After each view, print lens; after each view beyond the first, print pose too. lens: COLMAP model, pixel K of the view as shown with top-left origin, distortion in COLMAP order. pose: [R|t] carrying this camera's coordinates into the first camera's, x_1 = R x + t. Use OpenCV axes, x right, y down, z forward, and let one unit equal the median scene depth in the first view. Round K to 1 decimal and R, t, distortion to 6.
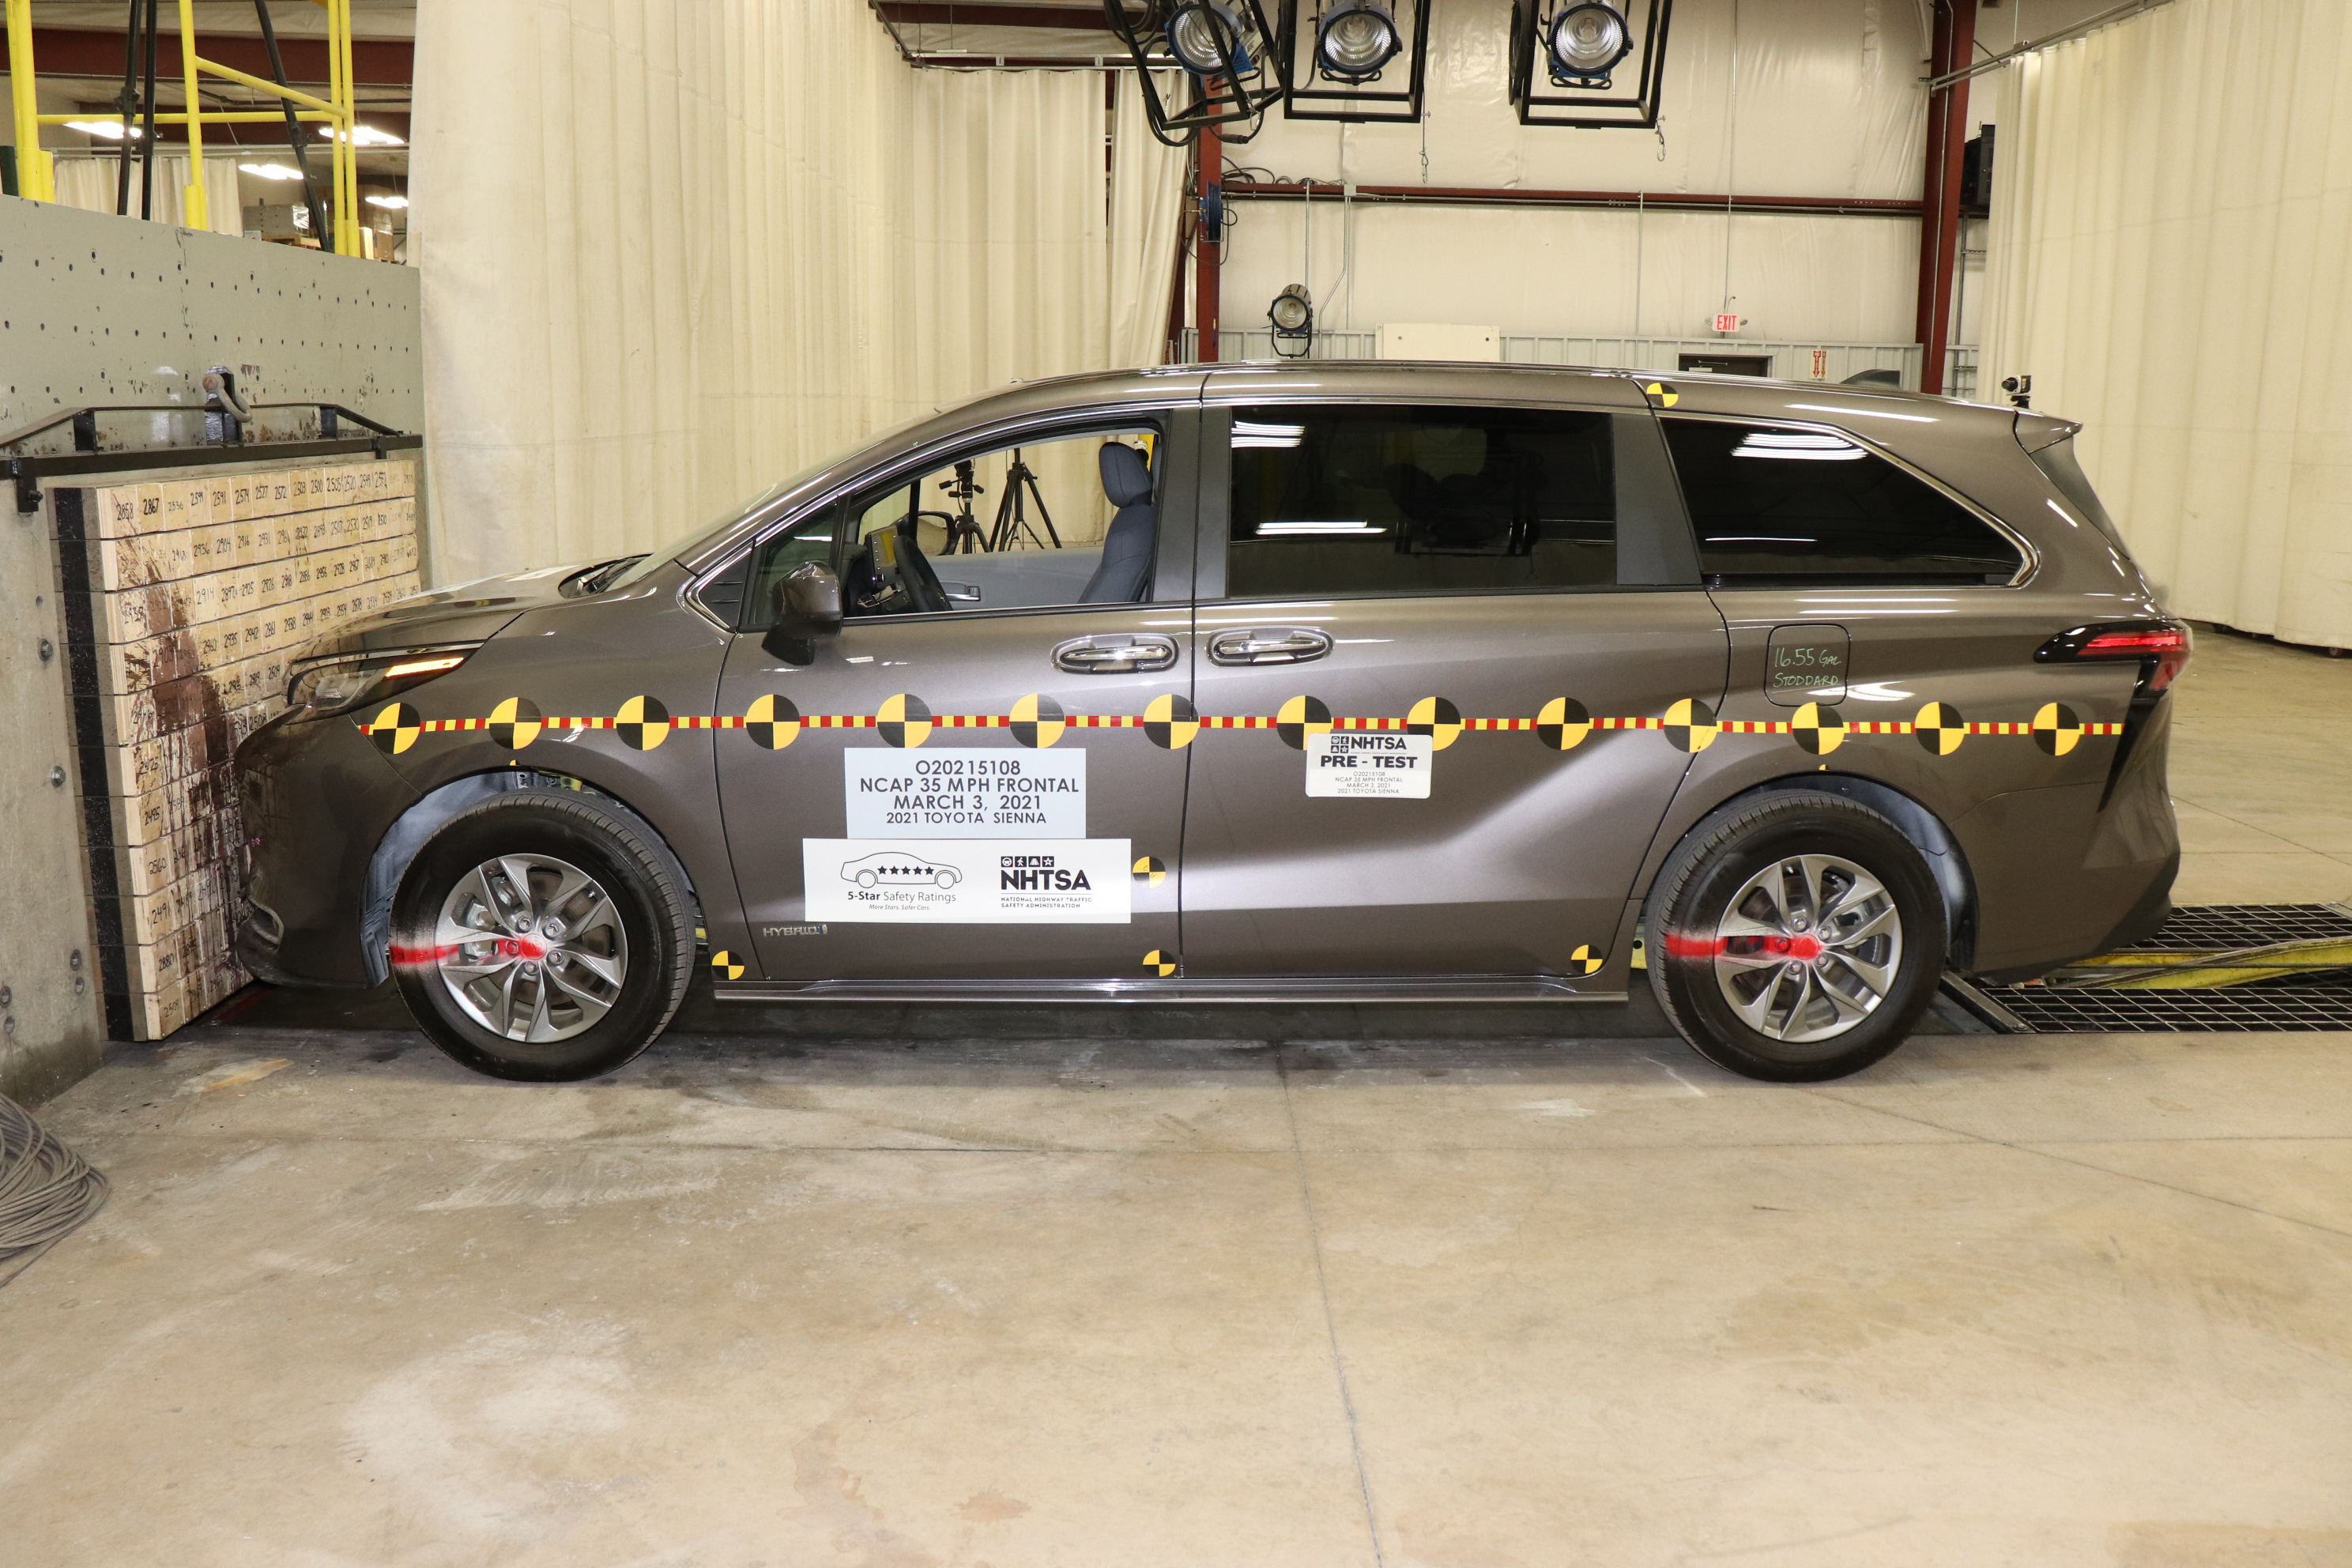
lens RADIAL K [[1917.4, 0, 1176.0], [0, 1917.4, 784.0], [0, 0, 1]] dist [-0.132350, 0.013019]
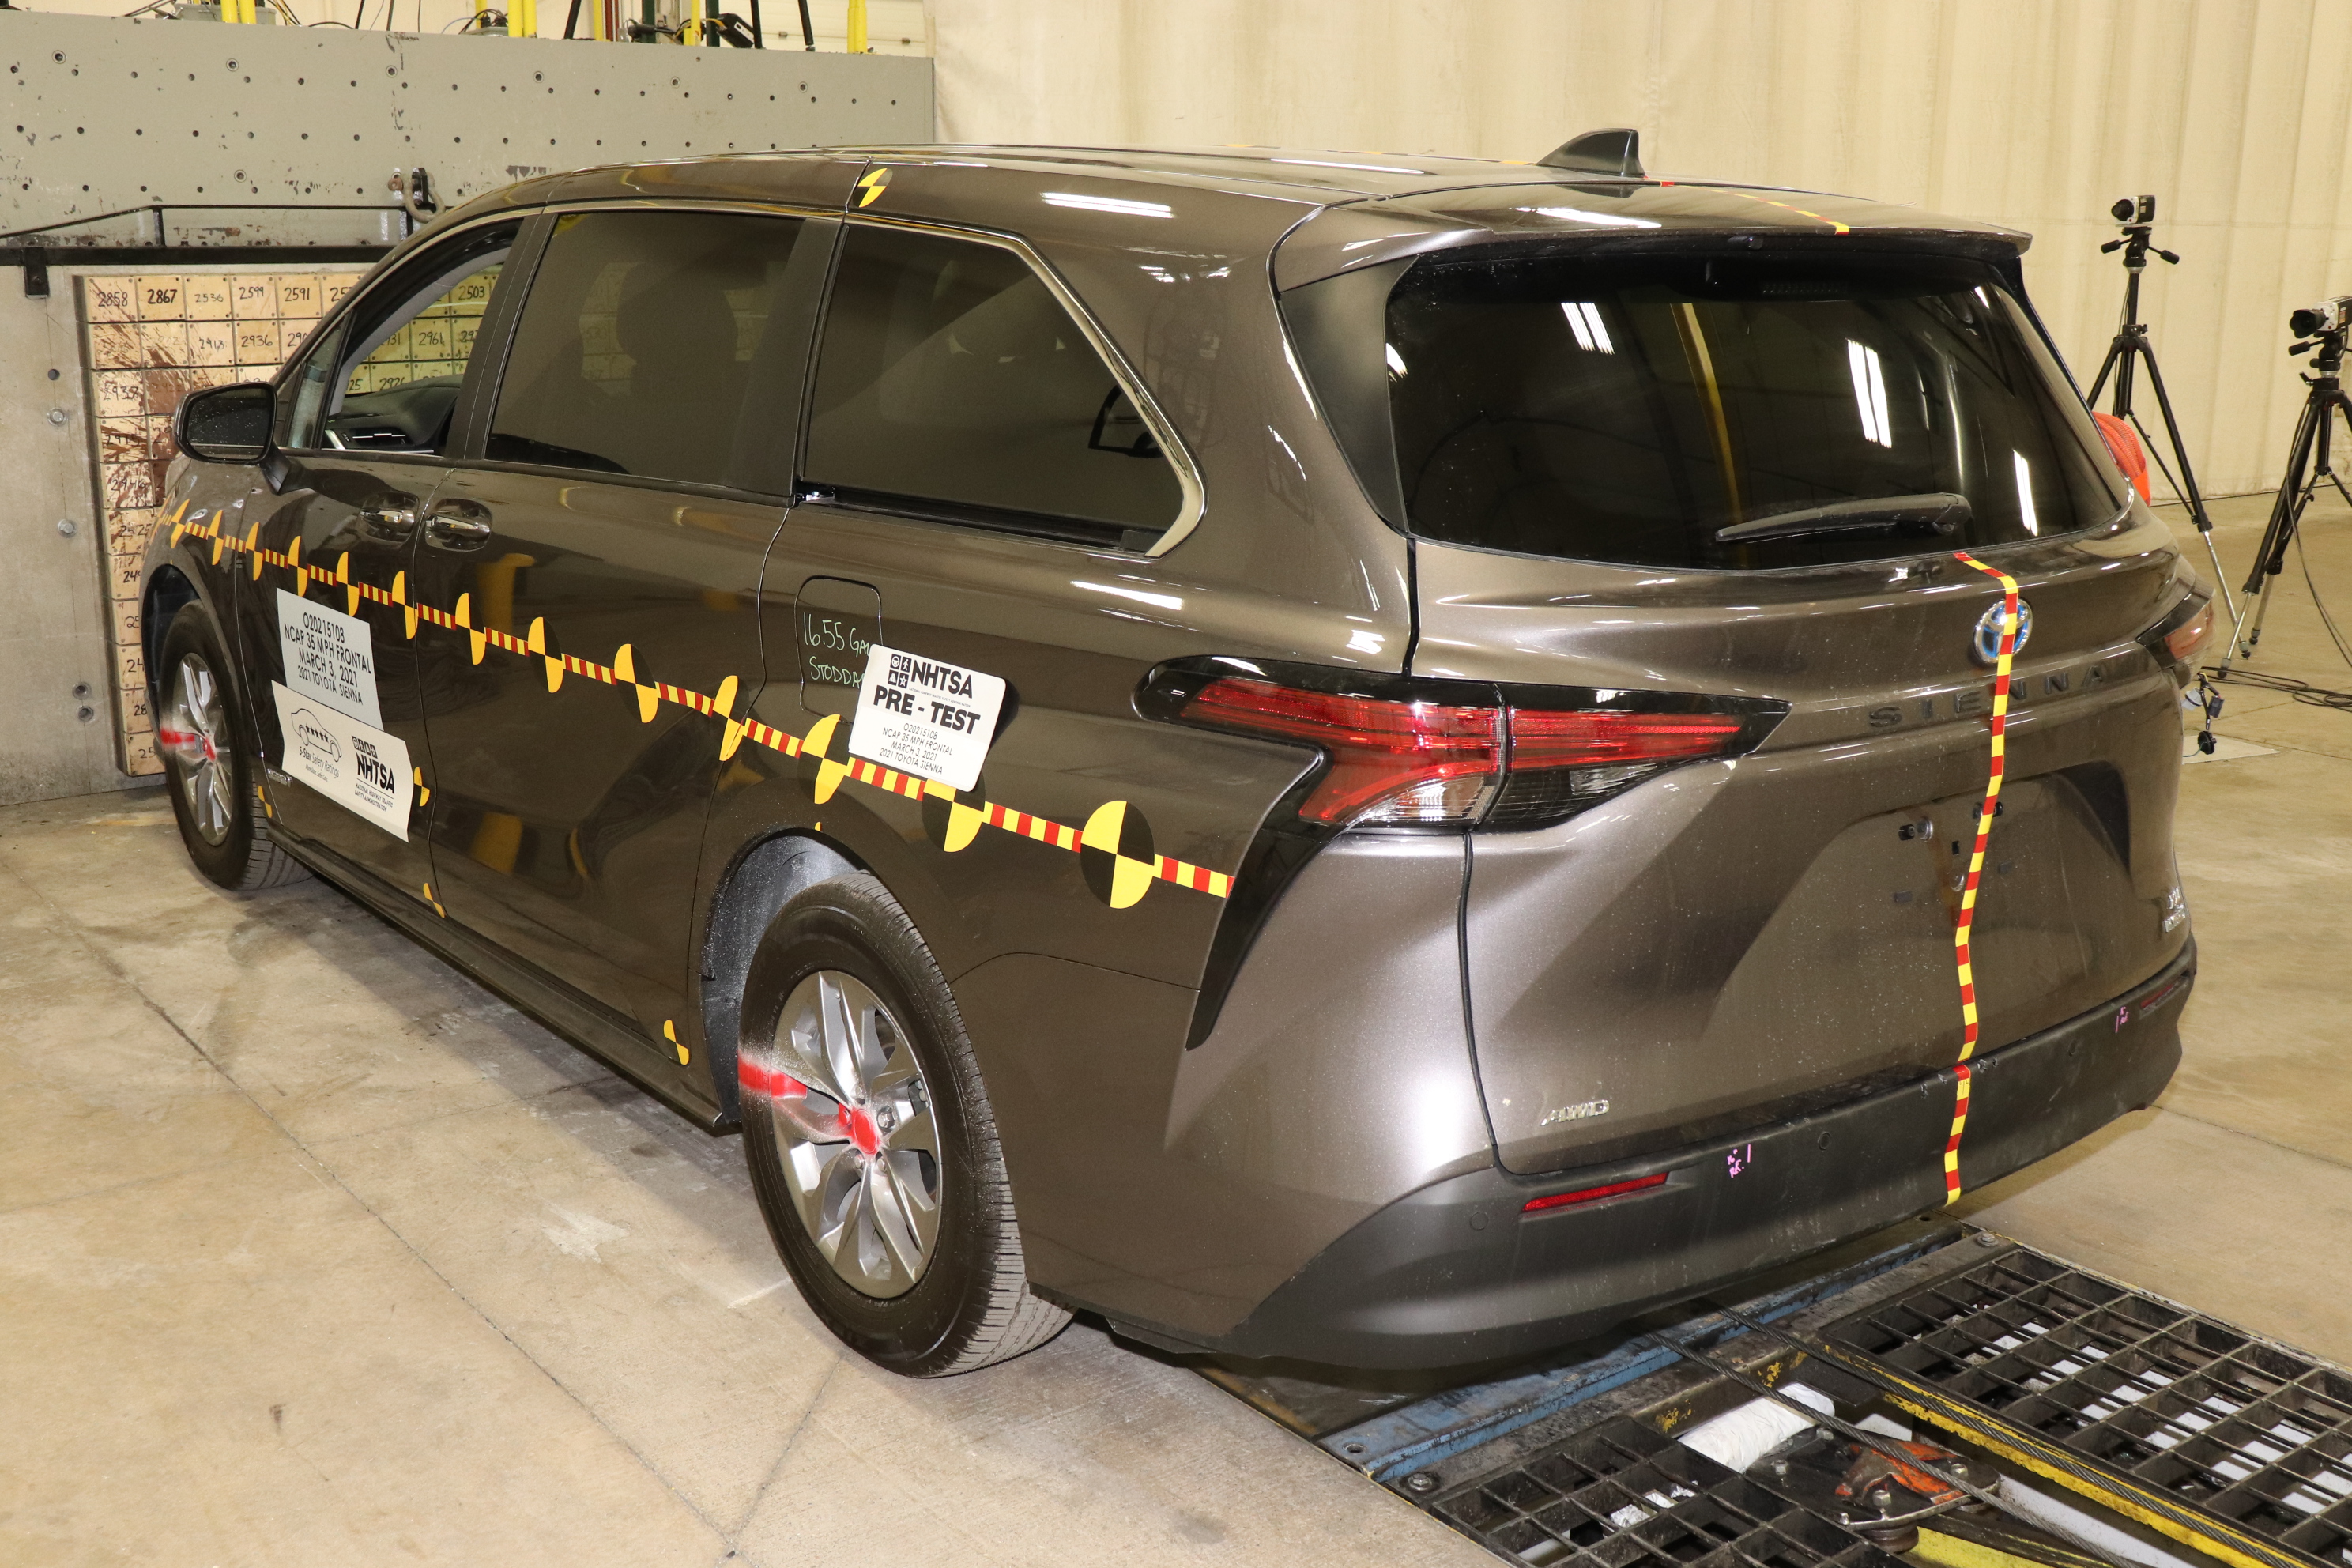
lens RADIAL K [[2393.8, 0, 1176.0], [0, 2393.8, 784.0], [0, 0, 1]] dist [-0.085486, 0.149316]
pose [[0.598901, 0.186045, -0.778913, 0.969790], [-0.162481, 0.980640, 0.109298, -0.119125], [0.784167, 0.061100, 0.617535, 0.620334]]
